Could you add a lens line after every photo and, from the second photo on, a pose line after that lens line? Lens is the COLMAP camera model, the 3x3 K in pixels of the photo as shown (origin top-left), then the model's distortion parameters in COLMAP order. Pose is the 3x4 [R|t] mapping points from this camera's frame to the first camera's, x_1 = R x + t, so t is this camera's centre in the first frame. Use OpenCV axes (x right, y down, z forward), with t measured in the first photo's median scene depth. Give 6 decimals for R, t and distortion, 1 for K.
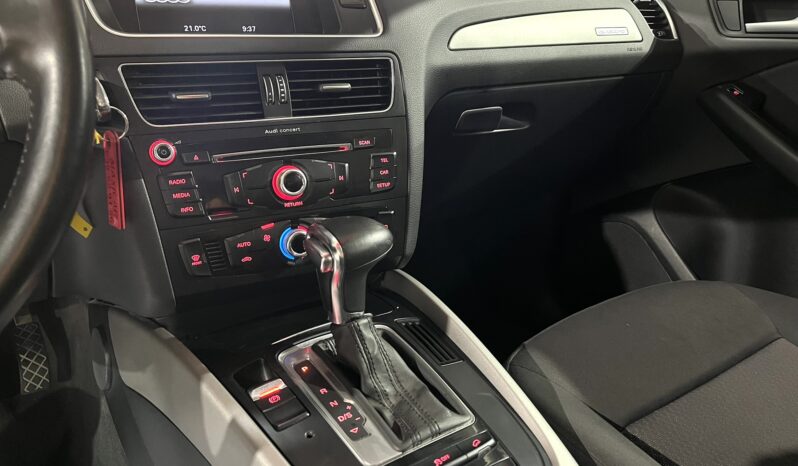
lens RADIAL K [[617.6, 0, 403.4], [0, 617.6, 233.0], [0, 0, 1]] dist [0.023043, -0.010676]
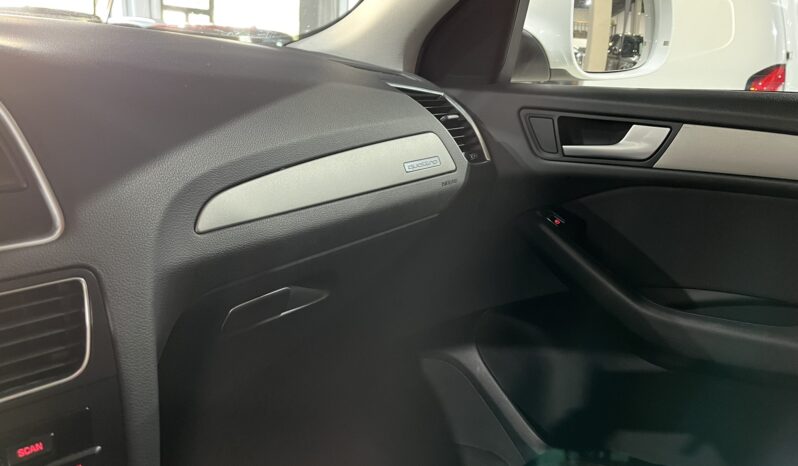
lens RADIAL K [[608.6, 0, 399.0], [0, 608.6, 233.0], [0, 0, 1]] dist [0.079584, -0.110334]
pose [[0.947821, -0.058482, 0.313392, 0.081537], [0.078930, 0.995473, -0.052952, -0.275886], [-0.308877, 0.074925, 0.948146, 0.386706]]
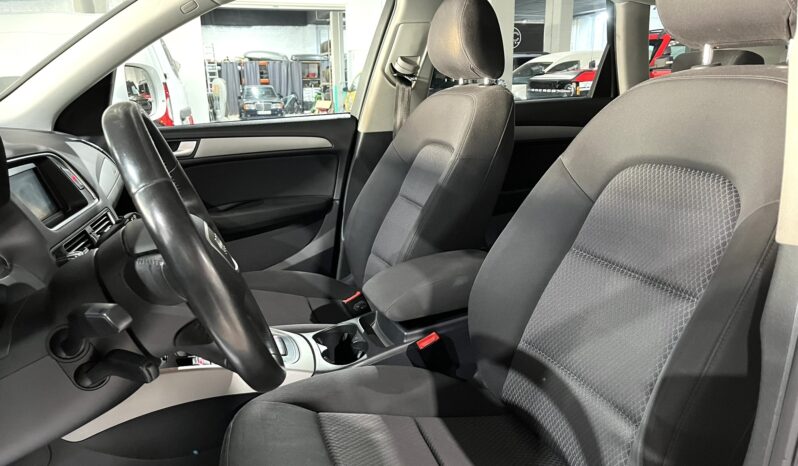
lens RADIAL K [[603.2, 0, 400.4], [0, 603.2, 232.4], [0, 0, 1]] dist [0.063626, -0.088372]
pose [[0.301119, -0.260134, 0.917419, -1.469519], [0.351687, 0.924548, 0.146723, -0.183144], [-0.886365, 0.278463, 0.369885, -0.446395]]
